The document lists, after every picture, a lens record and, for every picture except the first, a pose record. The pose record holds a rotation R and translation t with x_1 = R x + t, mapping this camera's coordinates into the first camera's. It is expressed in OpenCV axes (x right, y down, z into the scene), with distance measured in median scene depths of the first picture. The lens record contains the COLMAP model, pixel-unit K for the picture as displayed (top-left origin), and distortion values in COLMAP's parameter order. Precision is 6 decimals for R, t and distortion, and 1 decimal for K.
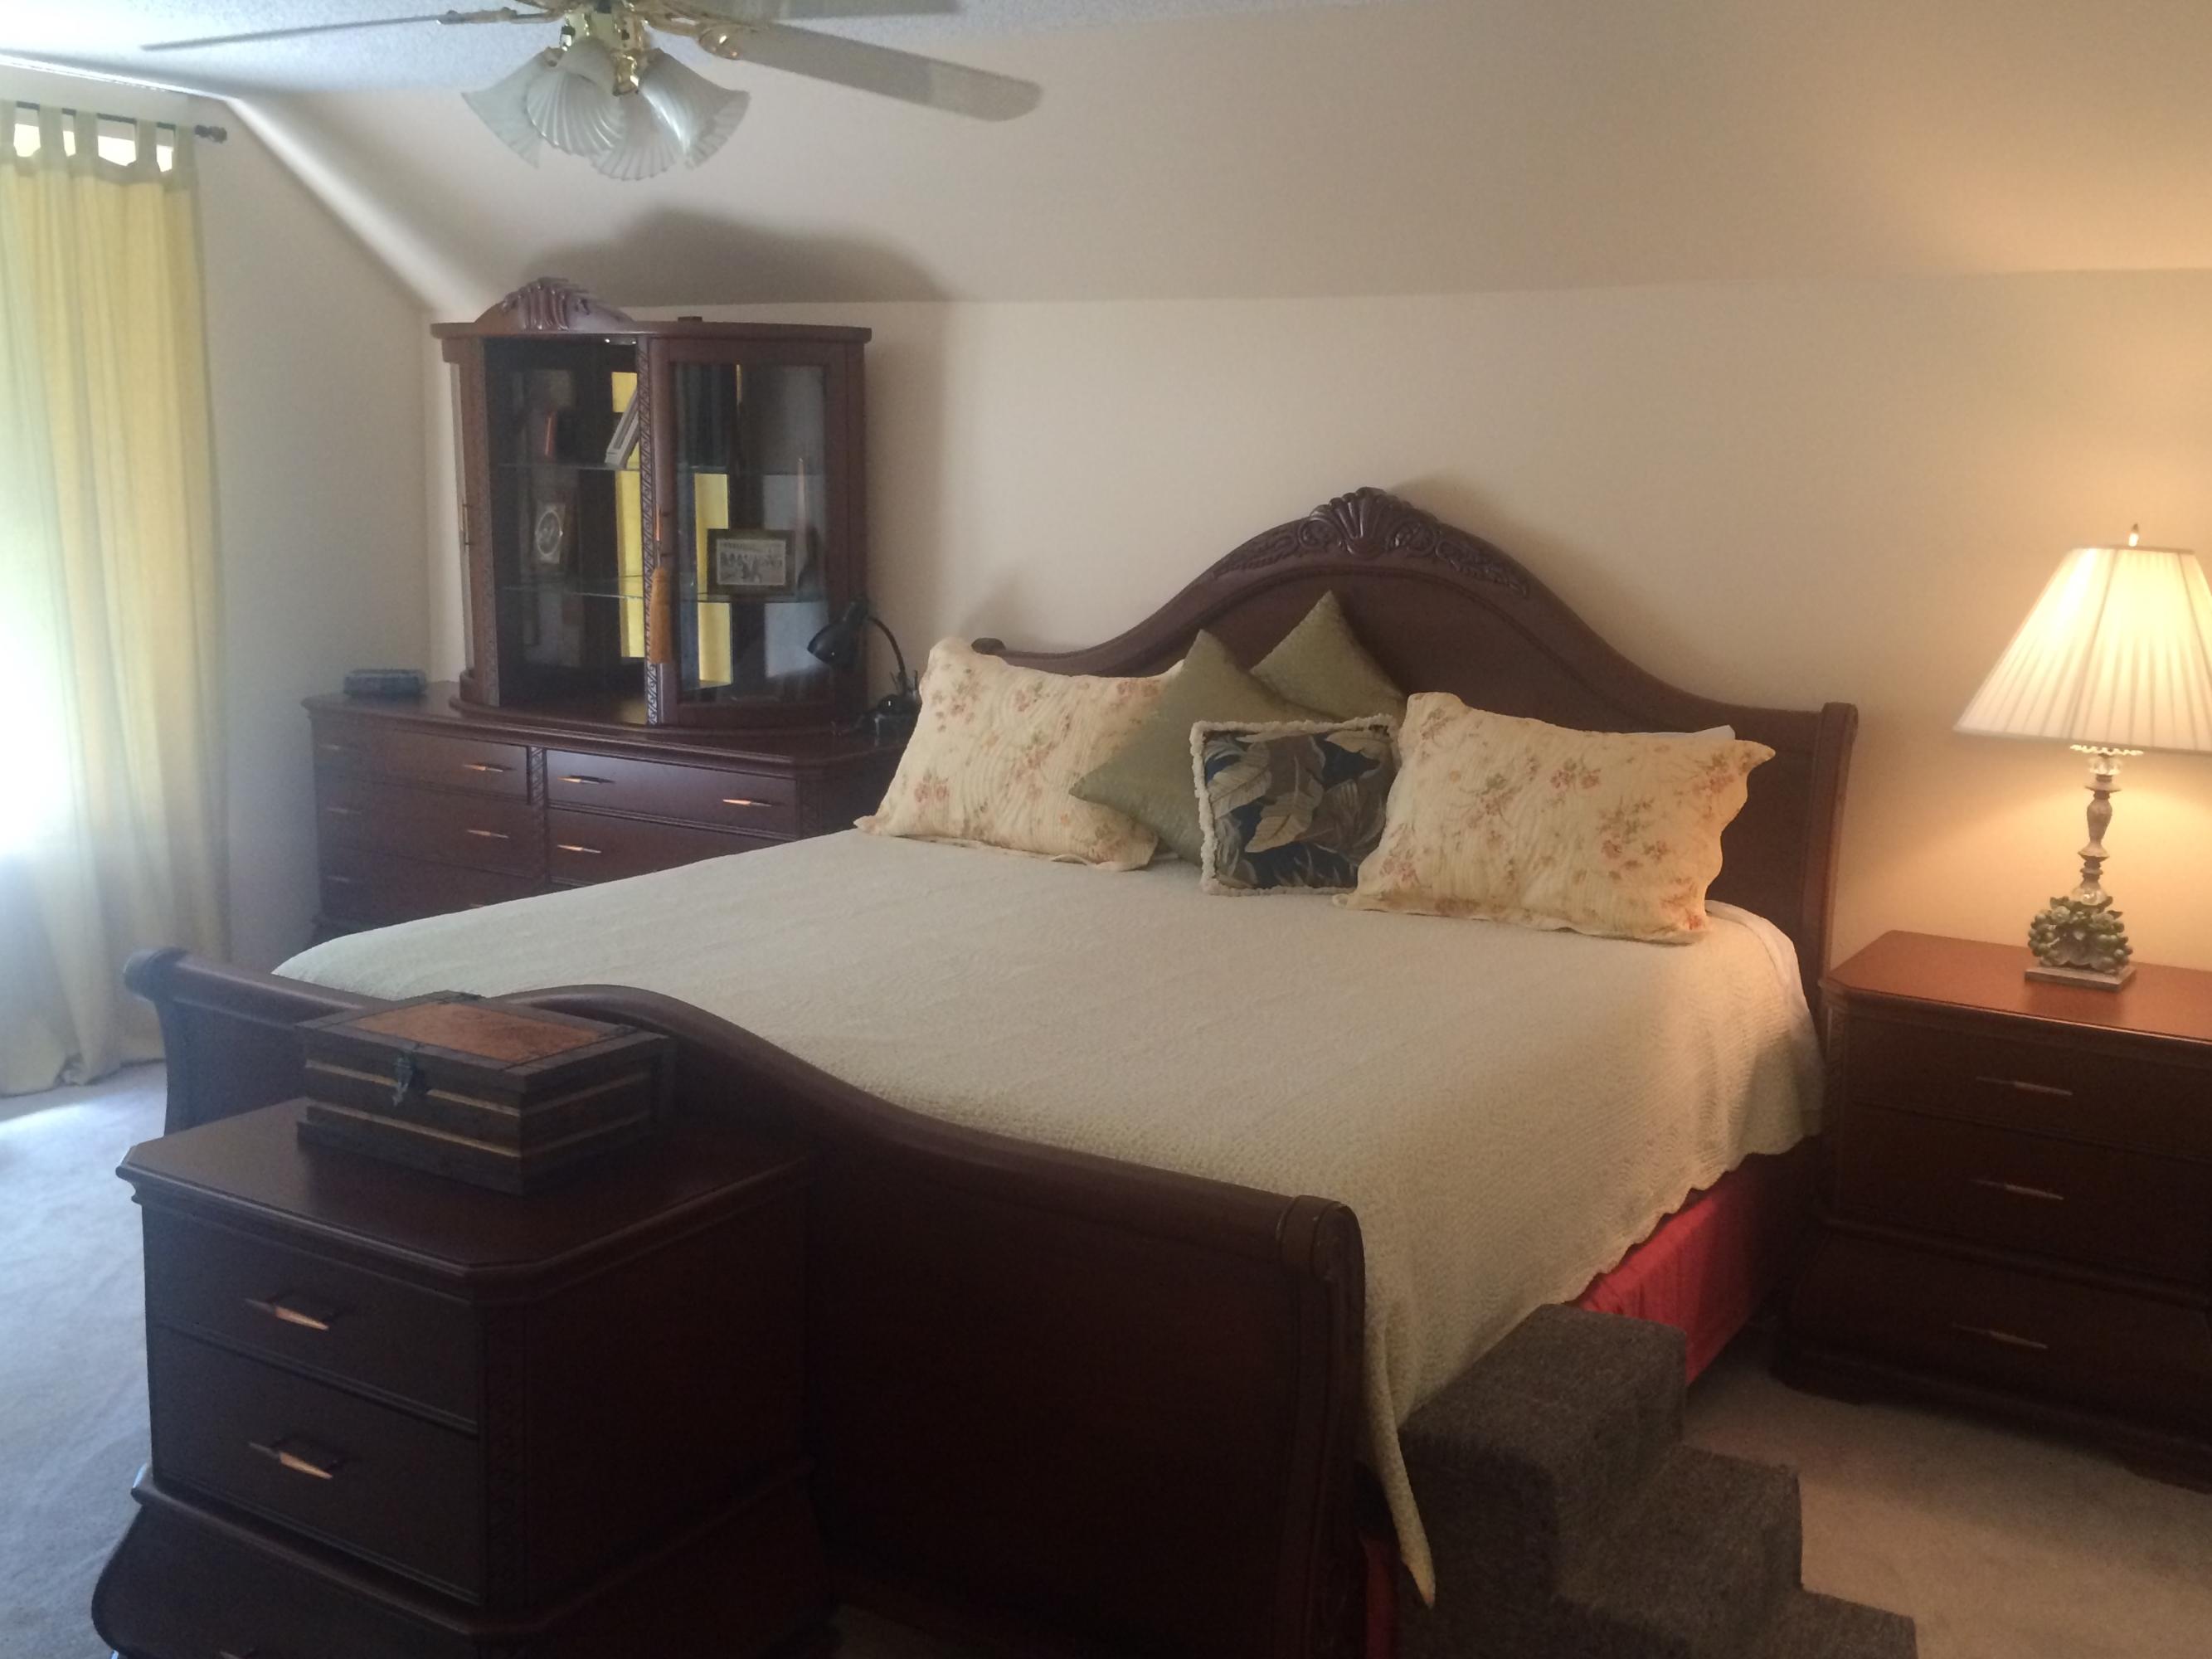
lens RADIAL K [[2168.5, 0, 1123.8], [0, 2168.5, 833.1], [0, 0, 1]] dist [0.046485, 0.000000]
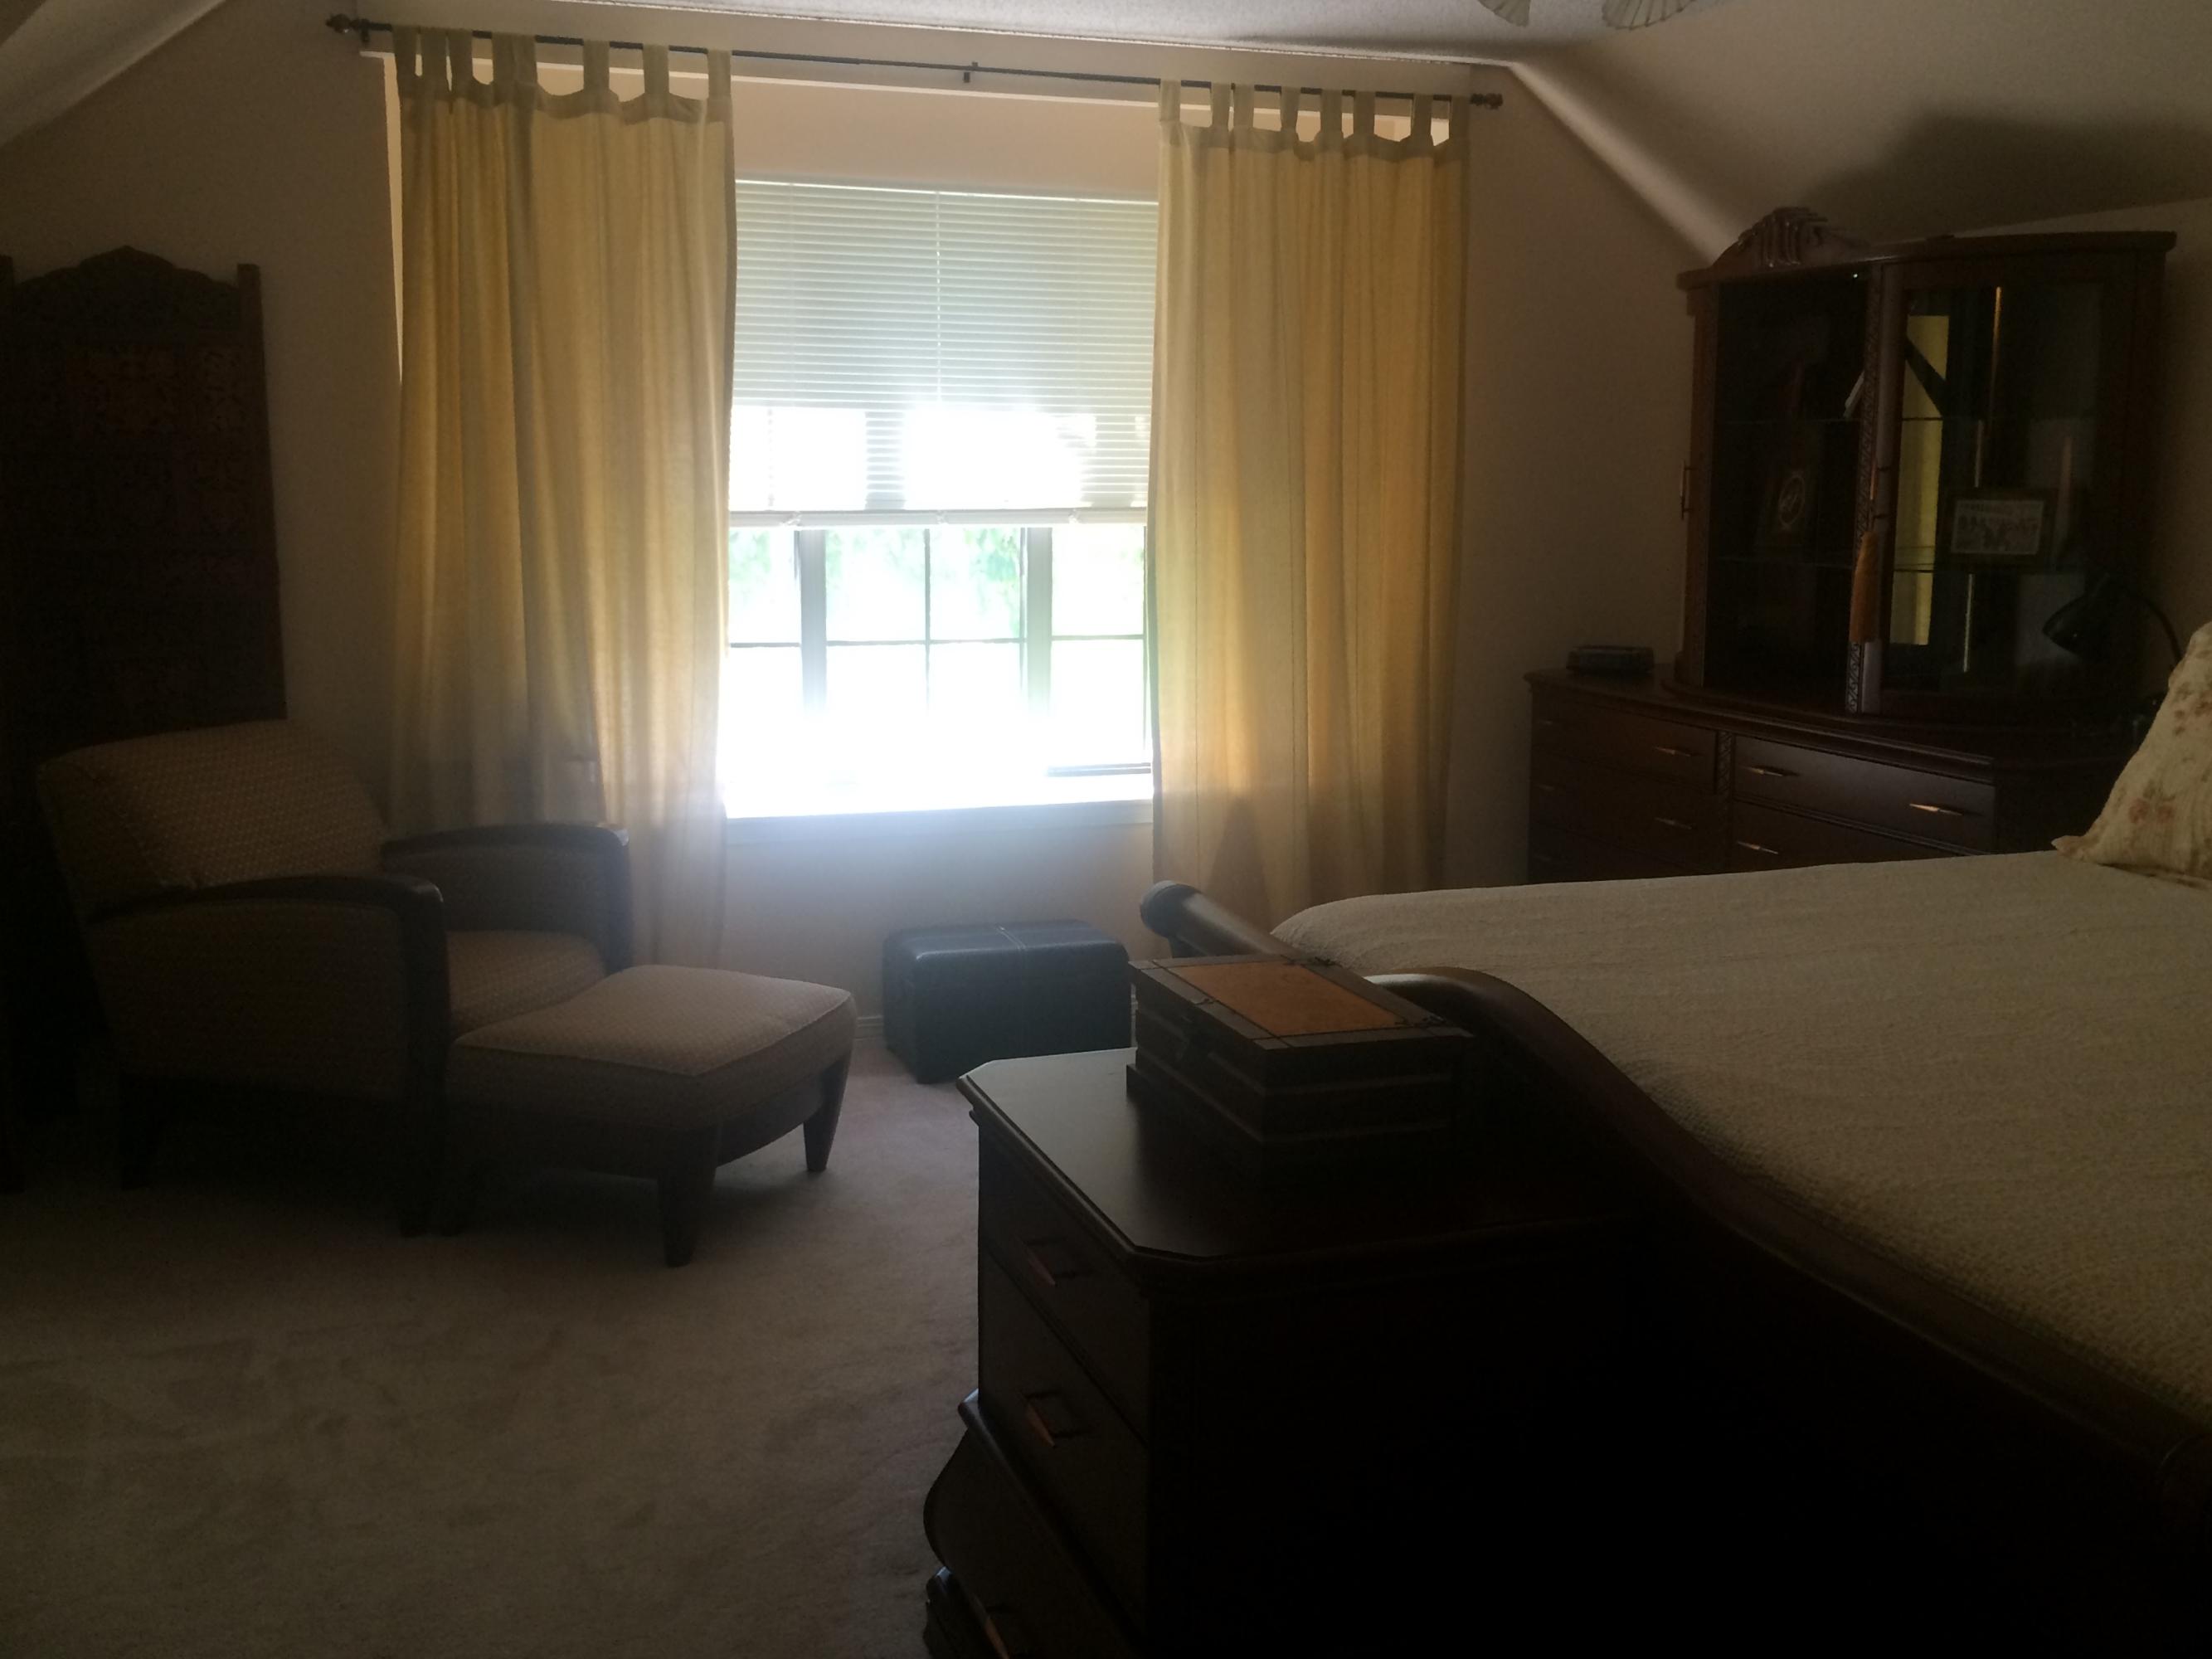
lens RADIAL K [[2168.5, 0, 1106.2], [0, 2168.5, 814.3], [0, 0, 1]] dist [0.046485, 0.000000]
pose [[0.776272, 0.085071, -0.624632, 0.100799], [-0.096268, 0.995228, 0.015906, 0.005149], [0.623004, 0.047785, 0.780758, 0.138647]]
